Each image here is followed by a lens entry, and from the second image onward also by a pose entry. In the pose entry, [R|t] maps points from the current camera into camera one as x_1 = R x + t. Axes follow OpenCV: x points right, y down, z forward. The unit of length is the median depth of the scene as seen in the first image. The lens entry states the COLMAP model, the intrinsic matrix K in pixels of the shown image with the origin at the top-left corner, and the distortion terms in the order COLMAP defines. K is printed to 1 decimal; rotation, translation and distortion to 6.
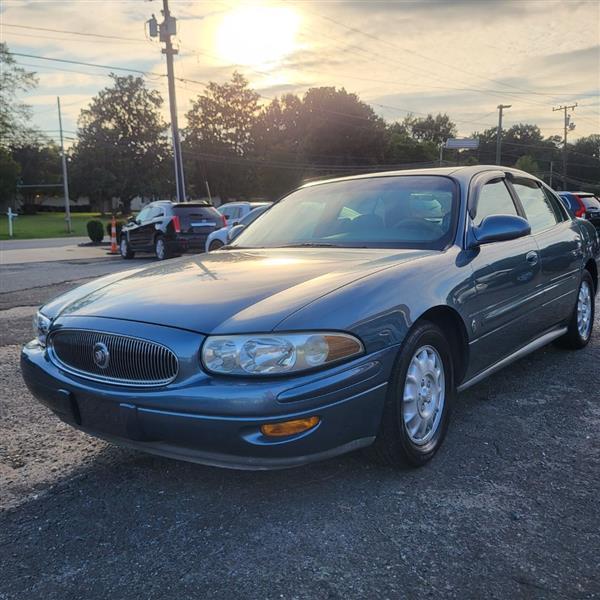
lens RADIAL K [[630.6, 0, 289.3], [0, 630.6, 303.7], [0, 0, 1]] dist [0.025571, 0.000000]
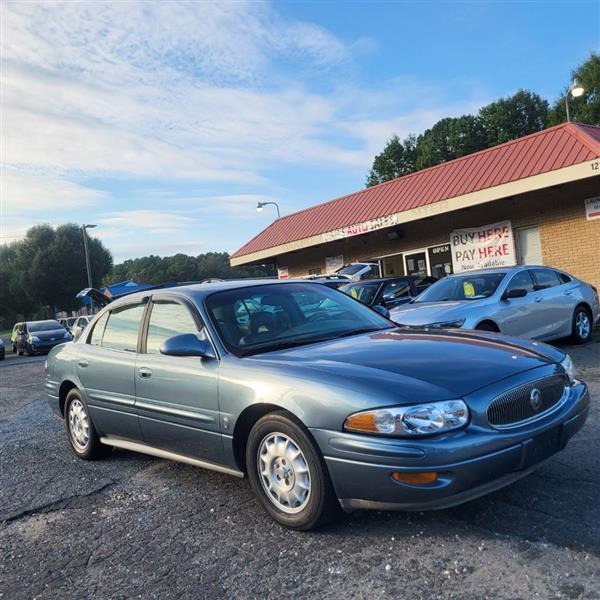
lens RADIAL K [[630.6, 0, 305.9], [0, 630.6, 299.9], [0, 0, 1]] dist [0.025571, 0.000000]
pose [[0.177720, 0.005546, 0.984065, -0.252987], [0.221766, 0.974036, -0.045540, -0.024404], [-0.958768, 0.226326, 0.171876, 0.181570]]
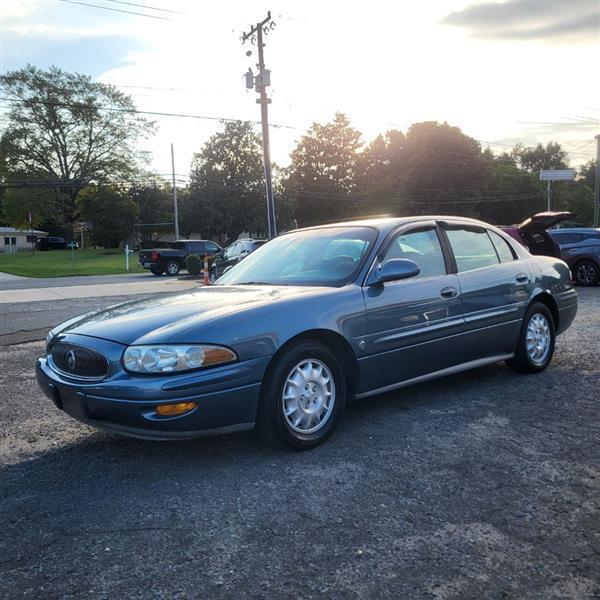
lens RADIAL K [[630.6, 0, 300.4], [0, 630.6, 301.4], [0, 0, 1]] dist [0.025571, 0.000000]
pose [[0.986896, 0.003844, -0.161310, 0.070001], [-0.012603, 0.998498, -0.053316, 0.002755], [0.160863, 0.054650, 0.985463, -0.054691]]
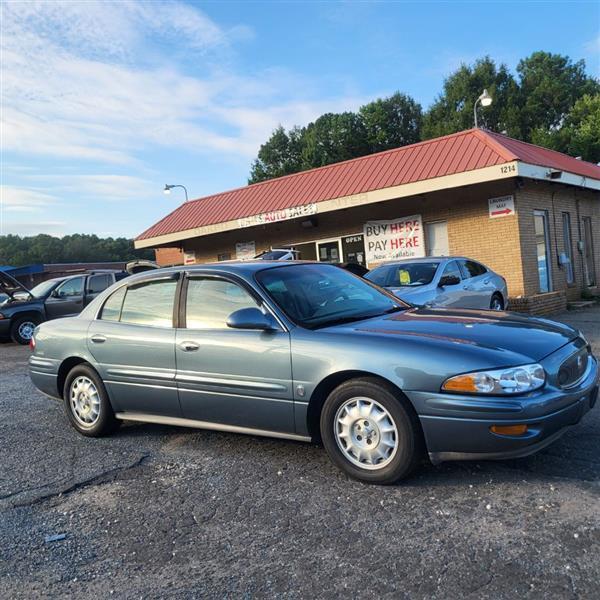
lens RADIAL K [[630.6, 0, 309.9], [0, 630.6, 291.0], [0, 0, 1]] dist [0.025571, 0.000000]
pose [[-0.034351, 0.002513, 0.999407, -0.278019], [0.205333, 0.978681, 0.004596, -0.035950], [-0.978089, 0.205369, -0.034134, 0.254445]]
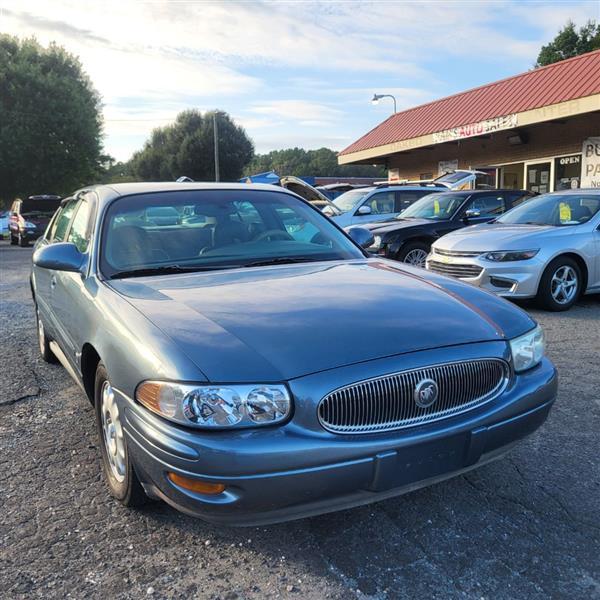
lens RADIAL K [[630.6, 0, 297.8], [0, 630.6, 302.1], [0, 0, 1]] dist [0.025571, 0.000000]
pose [[0.408097, -0.118208, 0.905253, -0.176064], [0.126008, 0.989385, 0.072389, -0.019659], [-0.904200, 0.084528, 0.418661, 0.120601]]
